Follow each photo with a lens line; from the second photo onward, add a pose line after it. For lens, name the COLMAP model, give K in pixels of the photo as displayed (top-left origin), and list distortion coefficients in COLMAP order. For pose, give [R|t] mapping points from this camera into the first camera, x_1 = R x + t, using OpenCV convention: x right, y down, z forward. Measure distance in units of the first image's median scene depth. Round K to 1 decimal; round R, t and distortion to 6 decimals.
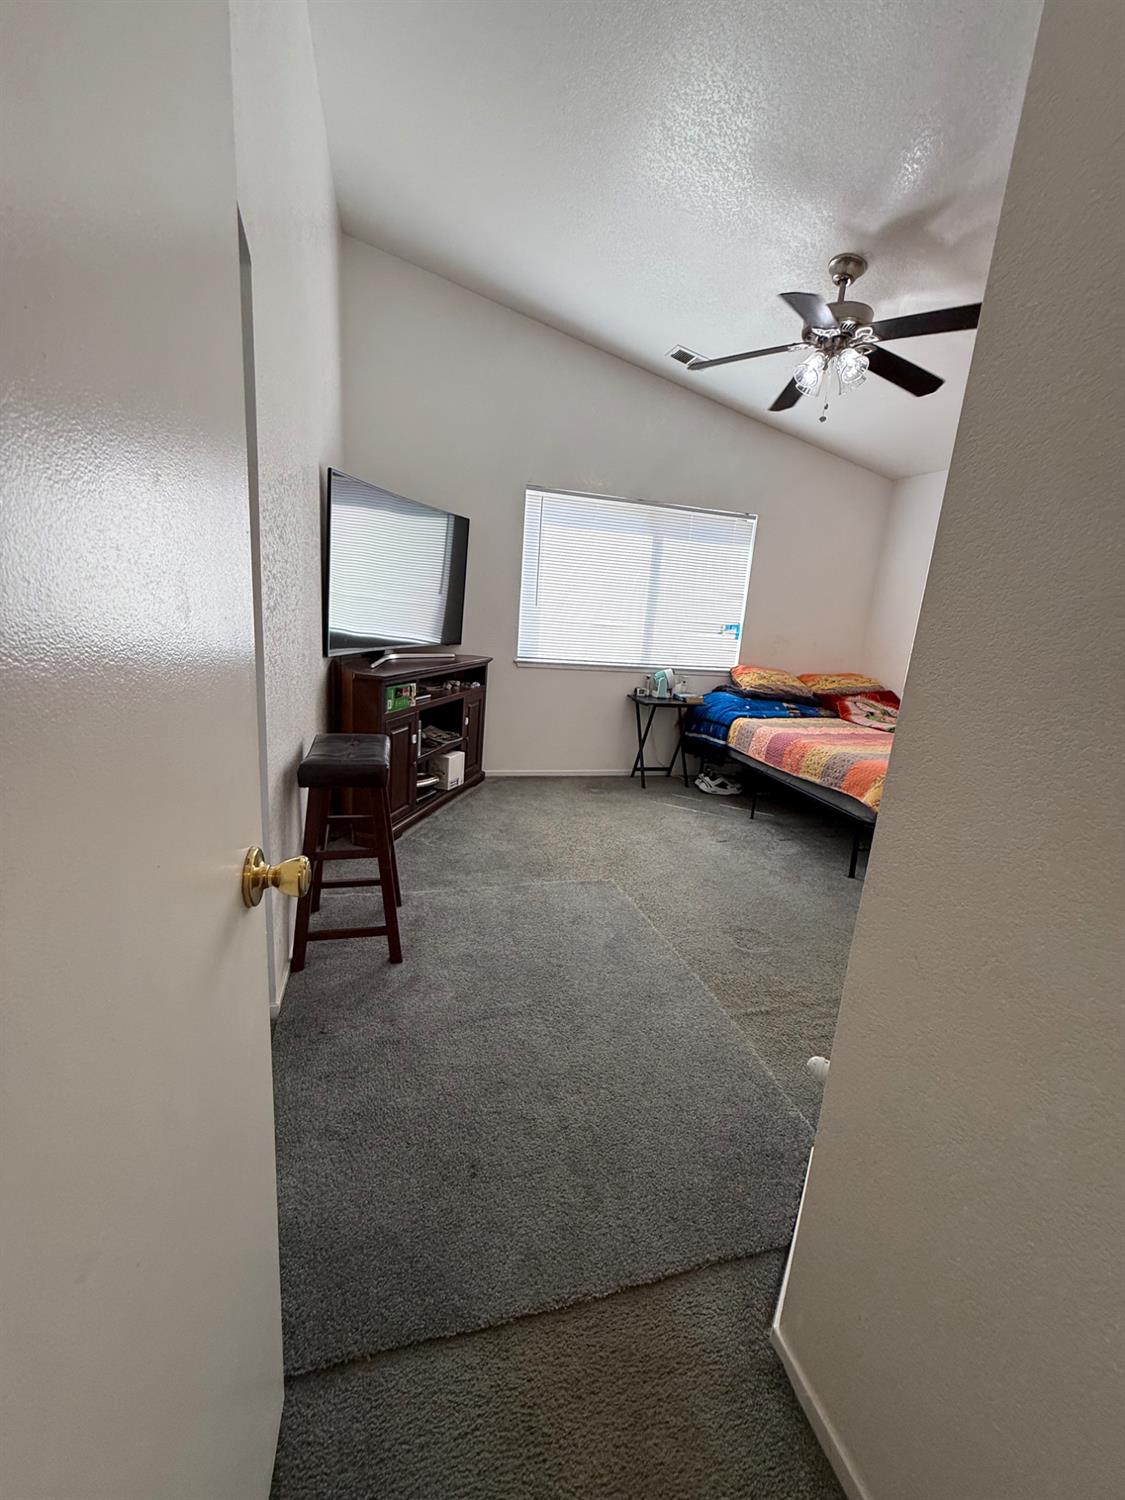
lens RADIAL K [[596.7, 0, 566.8], [0, 596.7, 744.5], [0, 0, 1]] dist [-0.000496, -0.000111]
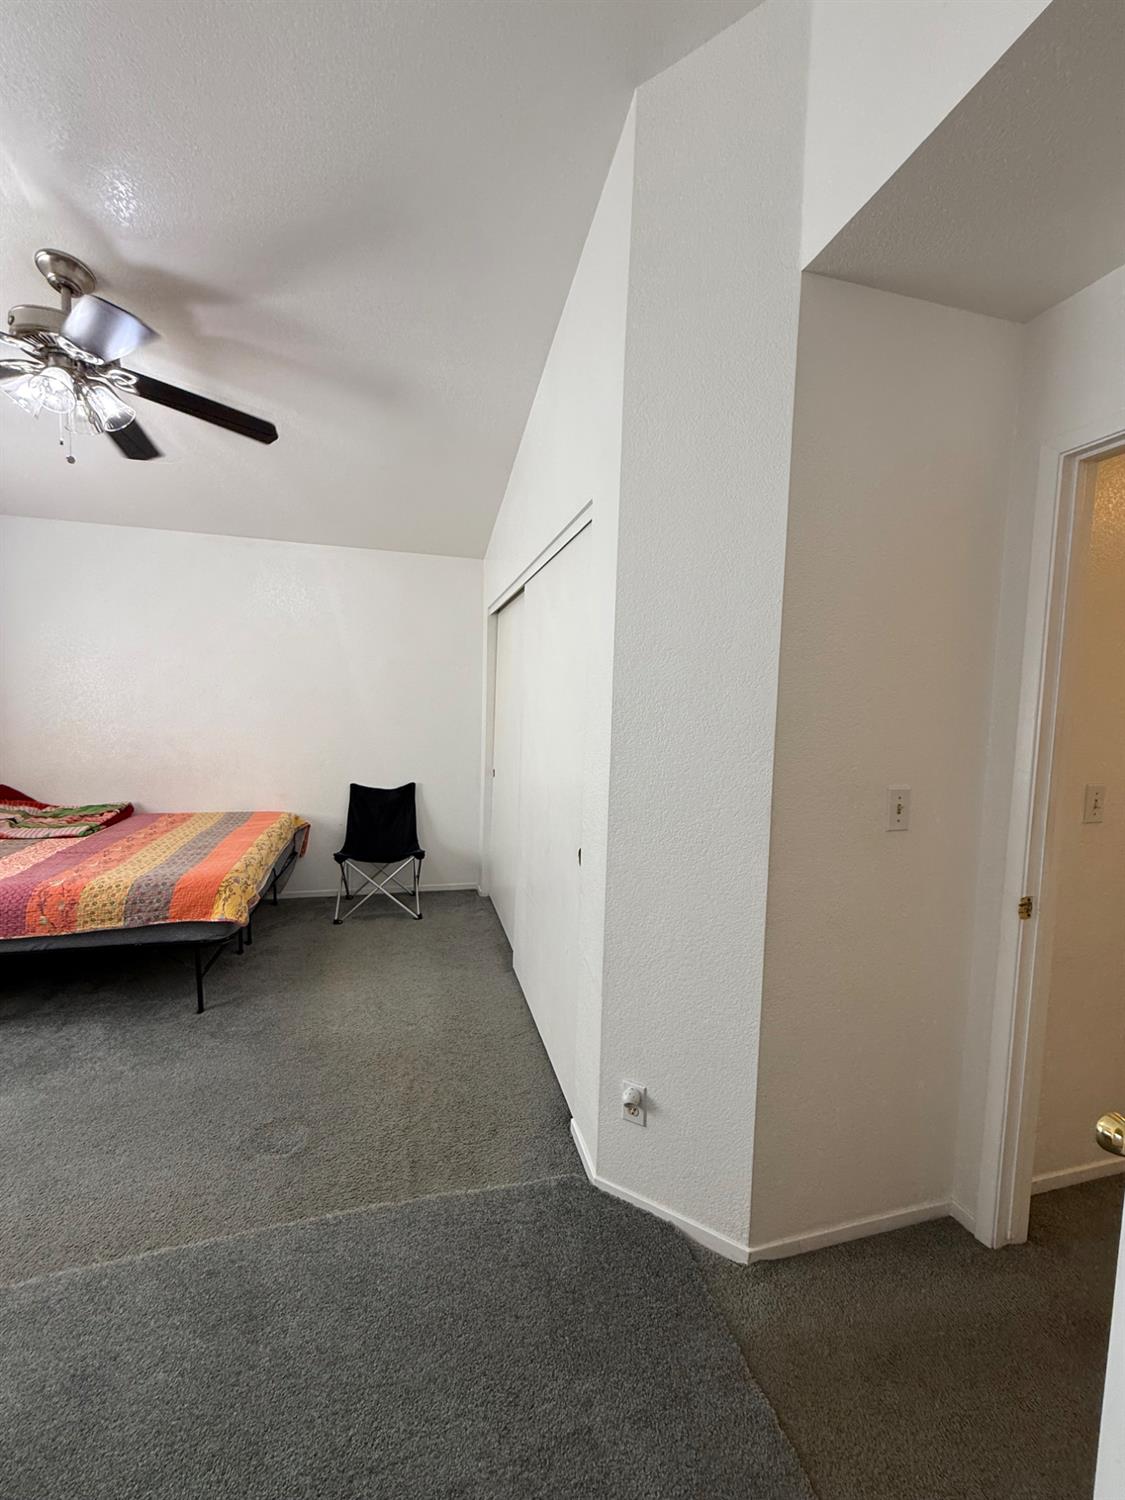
lens RADIAL K [[596.7, 0, 566.8], [0, 596.7, 744.5], [0, 0, 1]] dist [-0.000496, -0.000111]
pose [[0.022779, -0.145751, 0.989059, -0.309242], [0.196720, 0.970628, 0.138504, -0.168237], [-0.980195, 0.191413, 0.050782, 0.389388]]
